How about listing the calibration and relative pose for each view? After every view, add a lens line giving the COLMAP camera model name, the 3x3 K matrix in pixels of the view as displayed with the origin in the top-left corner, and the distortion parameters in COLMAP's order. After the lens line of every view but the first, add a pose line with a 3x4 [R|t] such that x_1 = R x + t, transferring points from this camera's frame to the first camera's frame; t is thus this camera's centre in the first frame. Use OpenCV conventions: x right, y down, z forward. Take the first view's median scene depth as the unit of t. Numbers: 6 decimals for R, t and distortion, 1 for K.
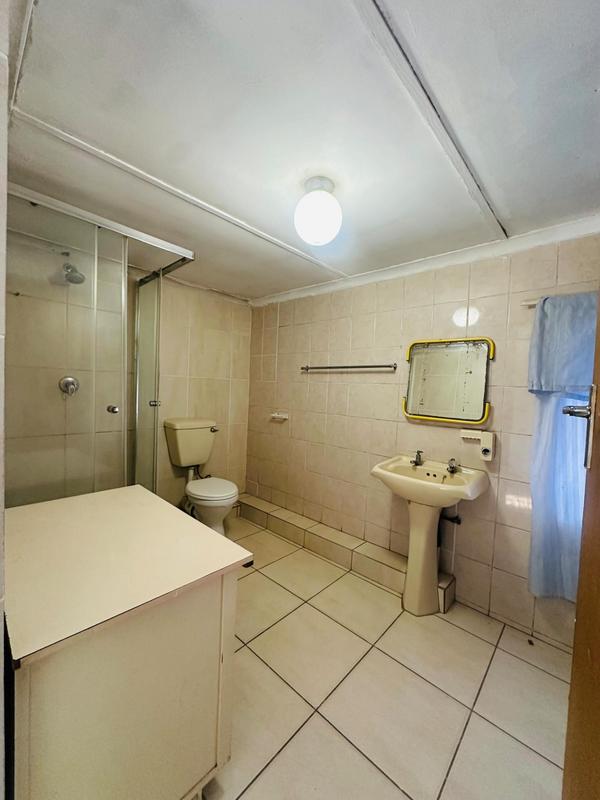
lens RADIAL K [[315.2, 0, 300.0], [0, 315.2, 400.0], [0, 0, 1]] dist [-0.000798, 0.000046]
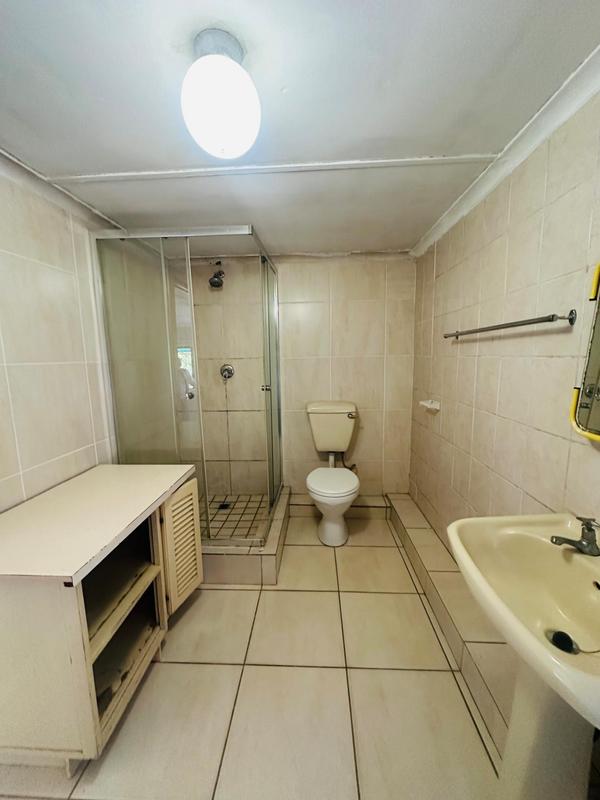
lens RADIAL K [[315.2, 0, 300.0], [0, 315.2, 400.0], [0, 0, 1]] dist [-0.000798, 0.000046]
pose [[0.637832, 0.054077, -0.768274, 0.320038], [0.013287, 0.996611, 0.081181, -0.024723], [0.770061, -0.061988, 0.634952, 0.333900]]
